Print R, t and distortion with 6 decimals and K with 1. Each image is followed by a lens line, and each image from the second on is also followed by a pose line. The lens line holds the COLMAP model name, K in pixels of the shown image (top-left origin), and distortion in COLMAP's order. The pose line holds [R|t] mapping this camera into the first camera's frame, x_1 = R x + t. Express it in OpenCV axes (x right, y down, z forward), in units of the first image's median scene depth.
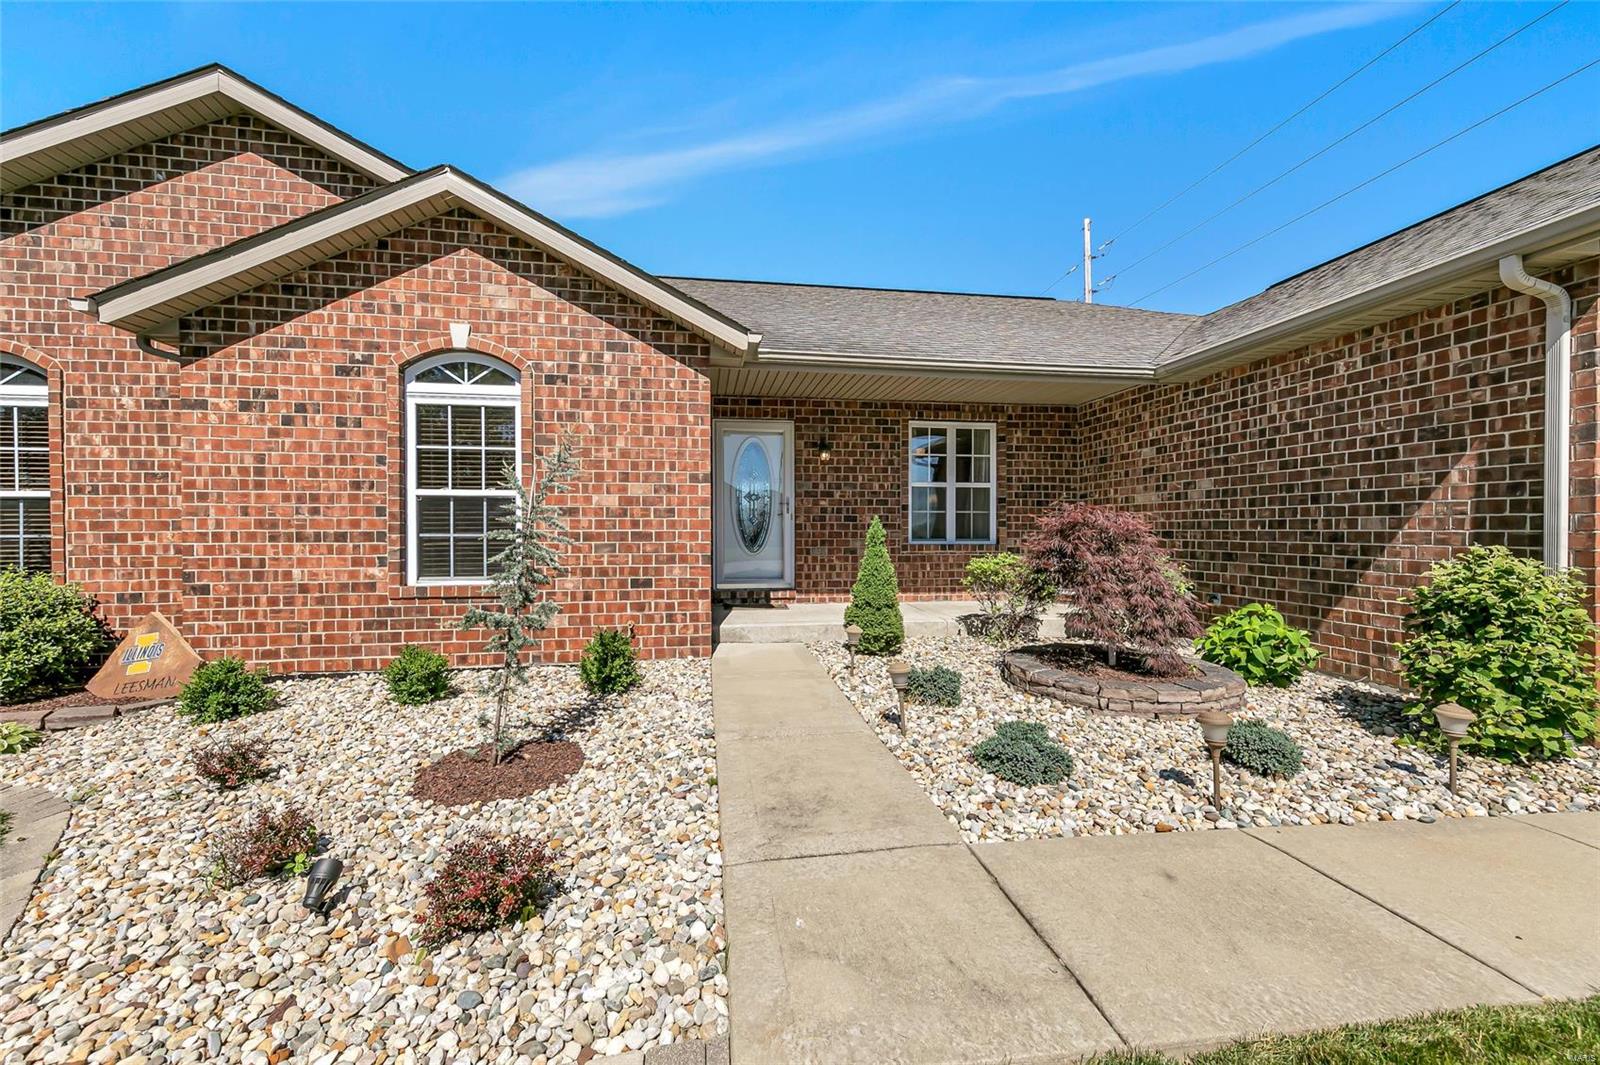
lens RADIAL K [[634.8, 0, 798.7], [0, 634.8, 531.9], [0, 0, 1]] dist [0.003276, 0.000256]
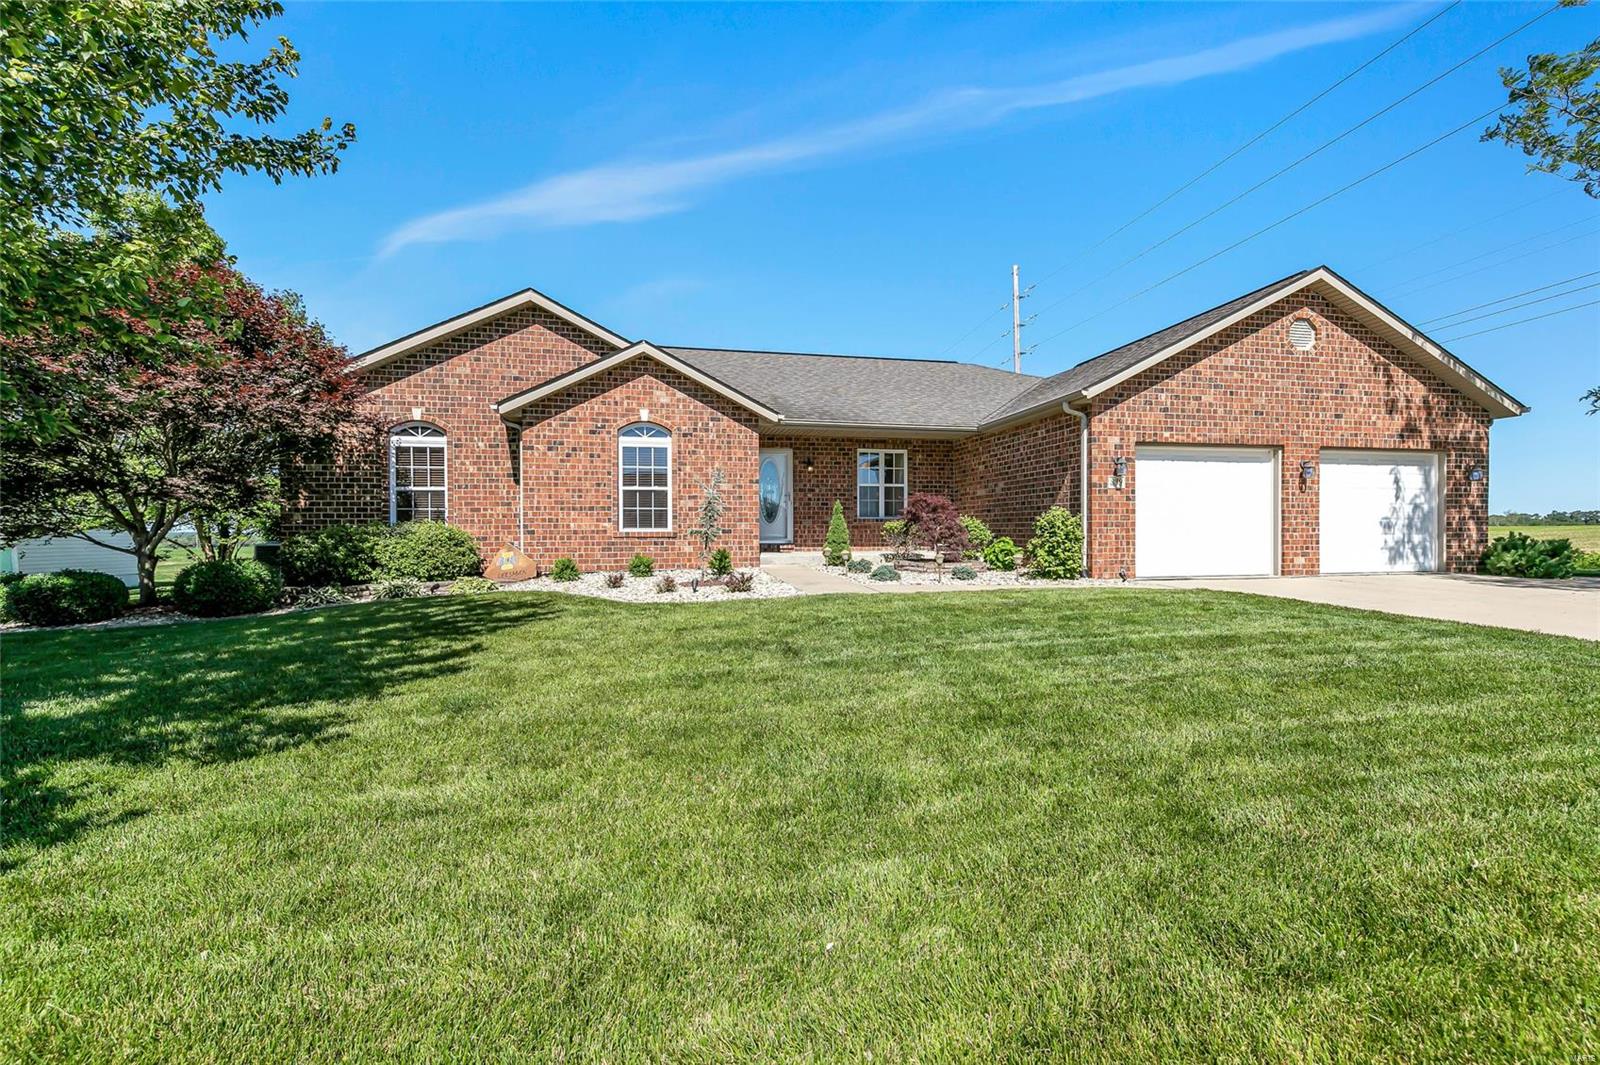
lens RADIAL K [[634.8, 0, 798.6], [0, 634.8, 532.2], [0, 0, 1]] dist [0.003276, 0.000256]
pose [[0.998787, -0.002792, 0.049164, -0.116131], [0.002856, 0.999995, -0.001234, 0.088763], [-0.049161, 0.001373, 0.998790, -1.140680]]
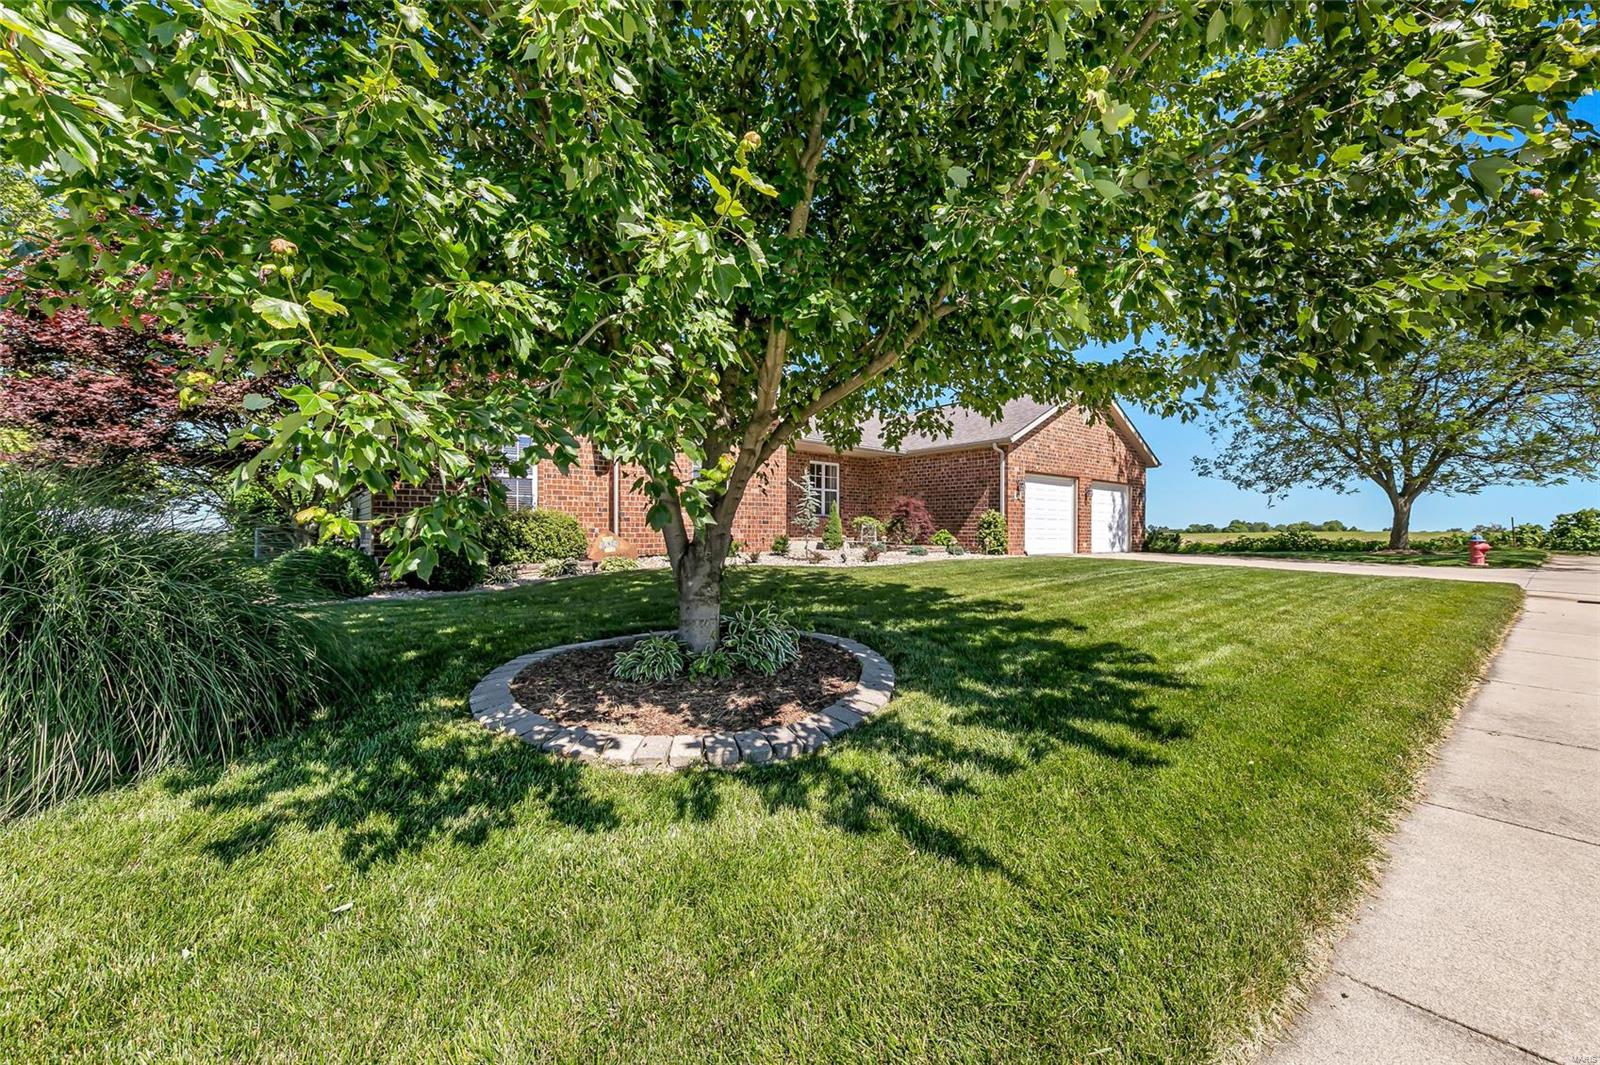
lens RADIAL K [[634.8, 0, 799.7], [0, 634.8, 532.9], [0, 0, 1]] dist [0.003276, 0.000256]
pose [[0.857238, 0.007035, 0.514873, -1.516096], [-0.003336, 0.999962, -0.008108, 0.148944], [-0.514910, 0.005233, 0.857228, -1.363447]]
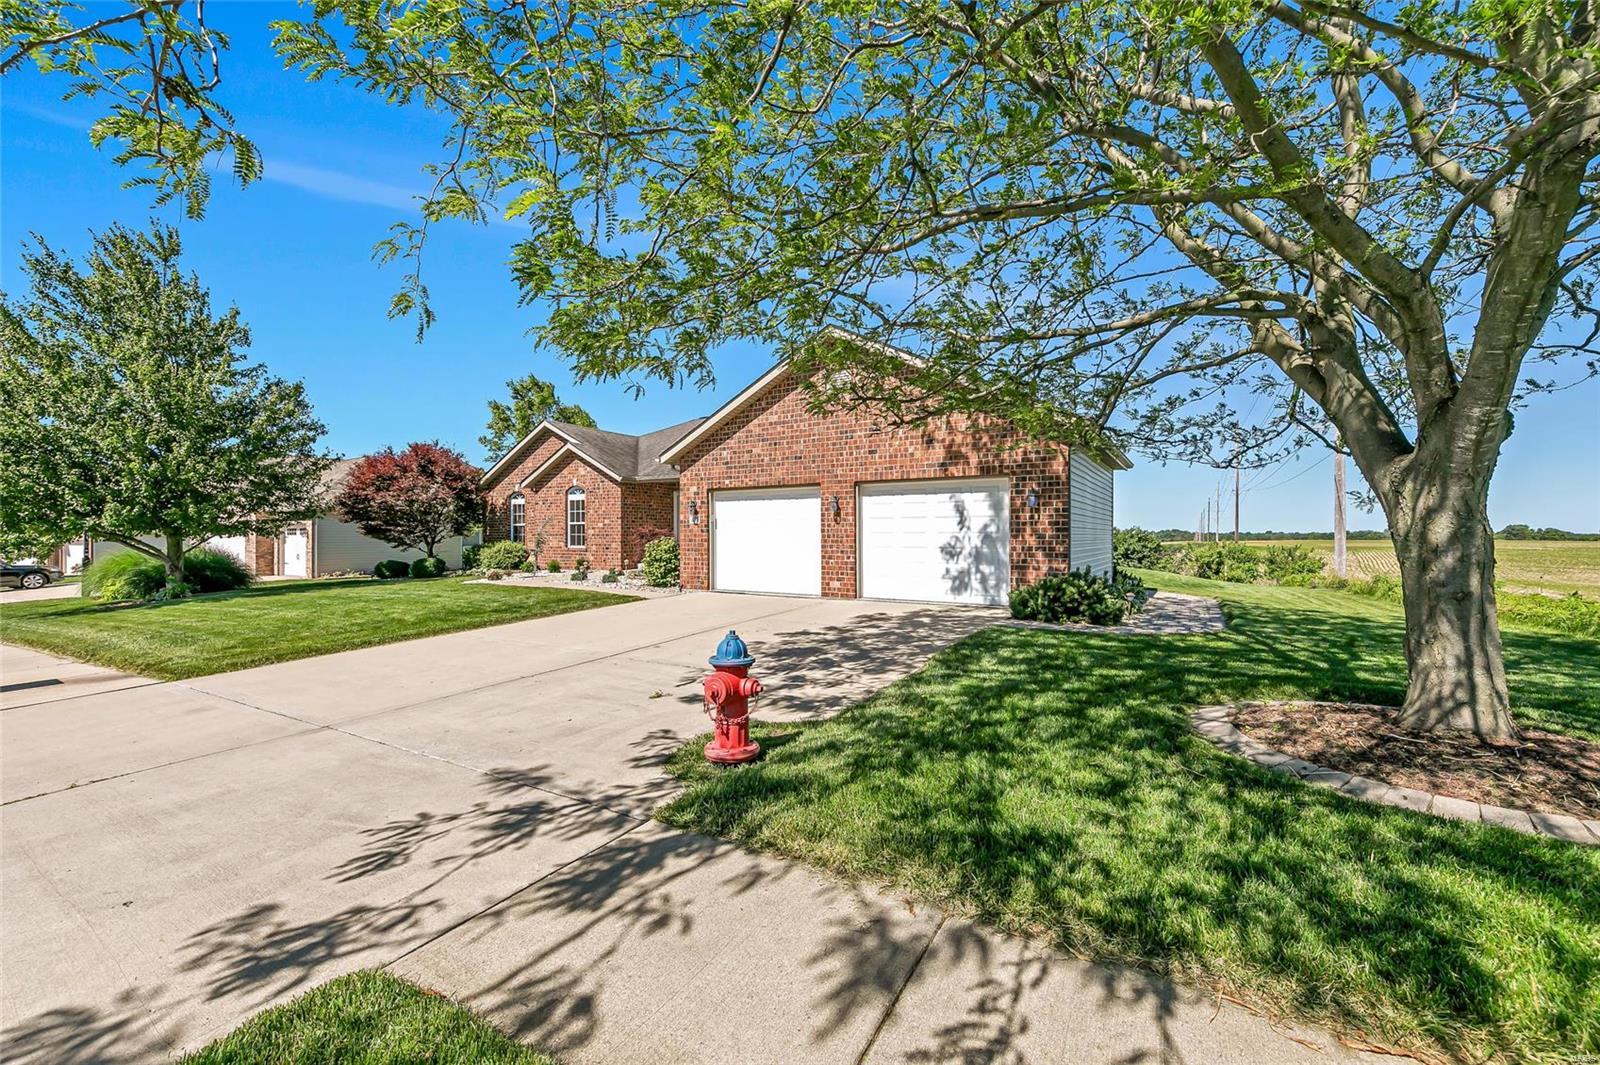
lens RADIAL K [[634.8, 0, 800.9], [0, 634.8, 535.8], [0, 0, 1]] dist [0.003276, 0.000256]
pose [[0.764342, 0.002291, -0.644808, 2.899513], [-0.002869, 0.999996, 0.000153, 0.008519], [0.644805, 0.001733, 0.764345, -1.016381]]
